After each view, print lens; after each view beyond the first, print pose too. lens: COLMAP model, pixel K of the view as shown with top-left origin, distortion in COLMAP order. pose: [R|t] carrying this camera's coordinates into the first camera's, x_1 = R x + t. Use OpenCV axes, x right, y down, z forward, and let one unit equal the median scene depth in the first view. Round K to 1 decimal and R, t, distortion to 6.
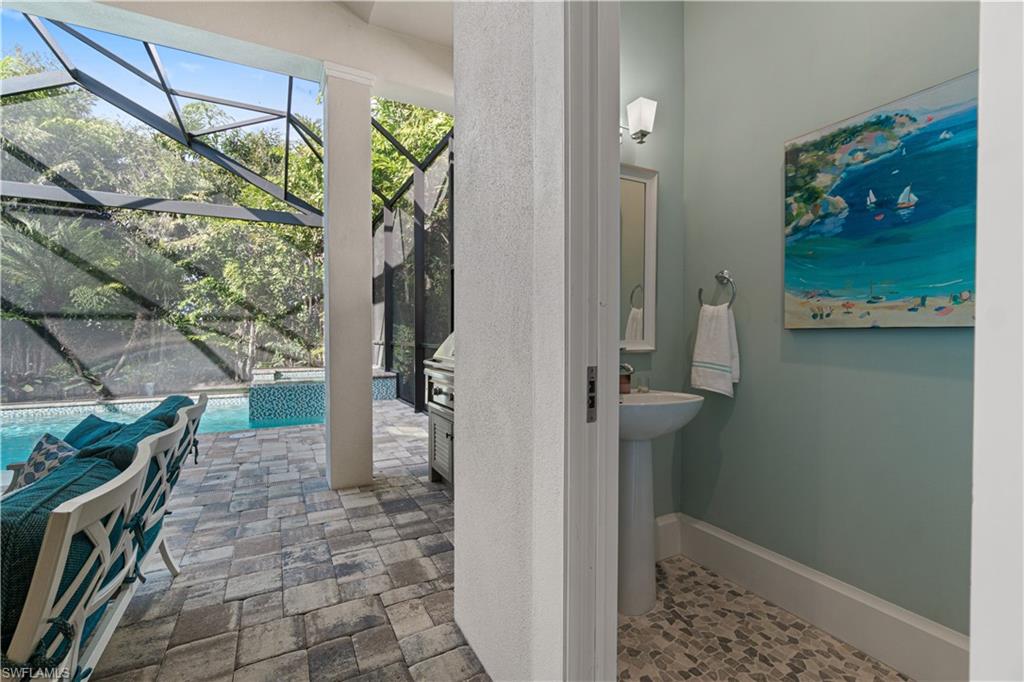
lens RADIAL K [[442.1, 0, 507.7], [0, 442.1, 345.0], [0, 0, 1]] dist [-0.006940, 0.002214]
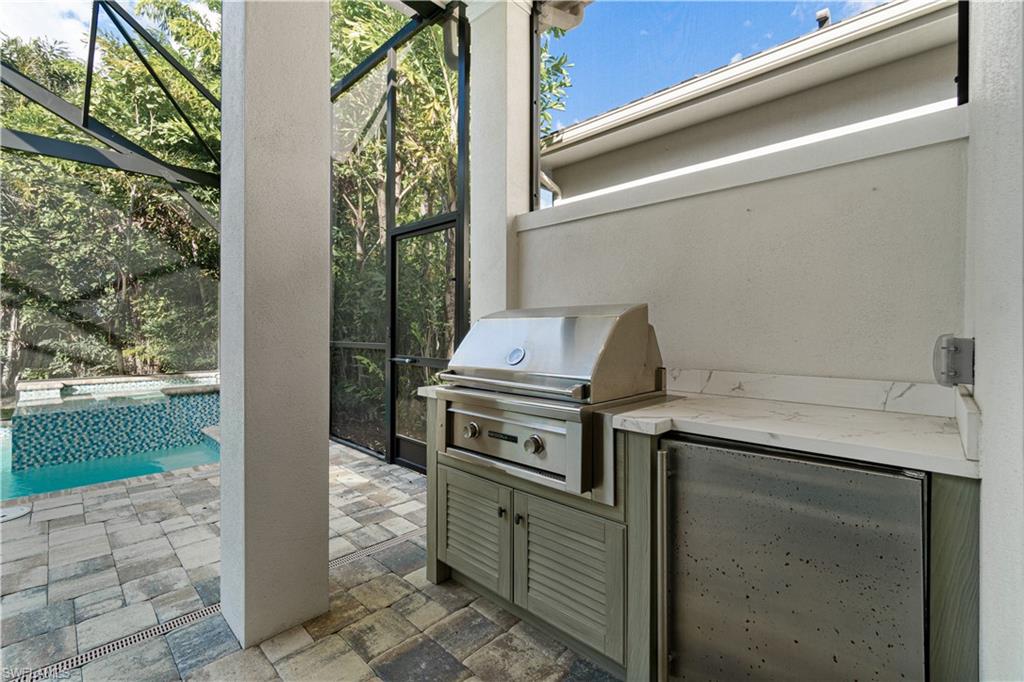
lens RADIAL K [[442.1, 0, 506.6], [0, 442.1, 333.2], [0, 0, 1]] dist [-0.006940, 0.002214]
pose [[0.948841, -0.000485, 0.315753, -0.114357], [0.005675, 0.999864, -0.015517, -0.002741], [-0.315702, 0.016515, 0.948715, 0.182231]]
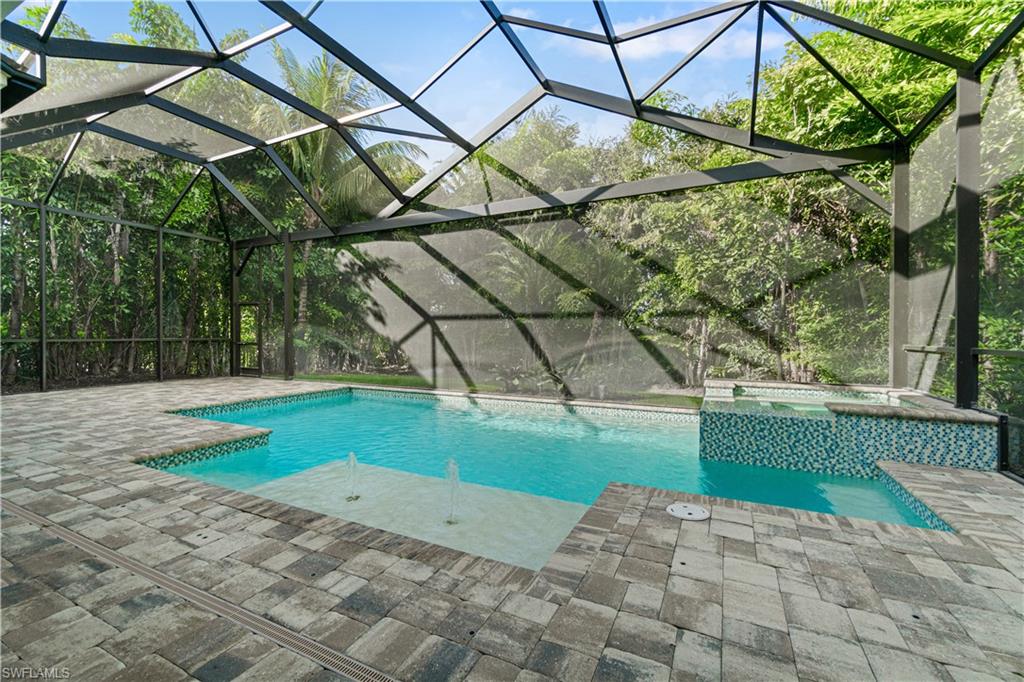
lens RADIAL K [[442.1, 0, 506.5], [0, 442.1, 335.4], [0, 0, 1]] dist [-0.006940, 0.002214]
pose [[0.586640, 0.000302, -0.809848, -0.173183], [-0.019718, 0.999709, -0.013911, -0.003910], [0.809608, 0.024130, 0.586475, 0.293913]]
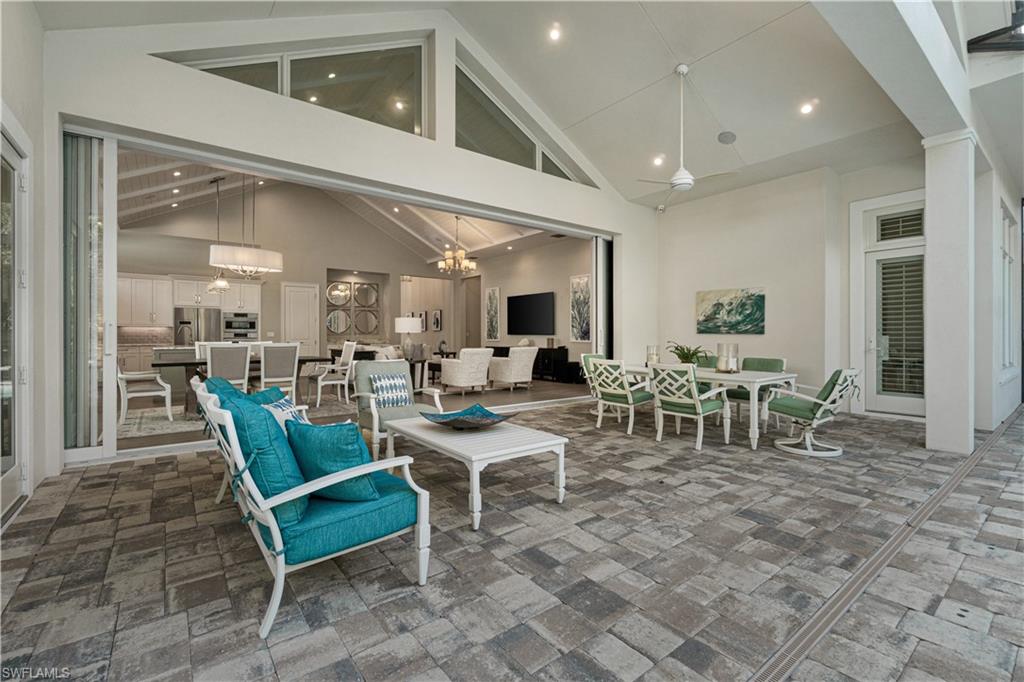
lens RADIAL K [[442.1, 0, 508.0], [0, 442.1, 341.5], [0, 0, 1]] dist [-0.006940, 0.002214]
pose [[-0.984517, 0.000461, -0.175288, -0.275274], [-0.005606, 0.999402, 0.034112, -0.010579], [0.175199, 0.034567, -0.983926, 0.483315]]
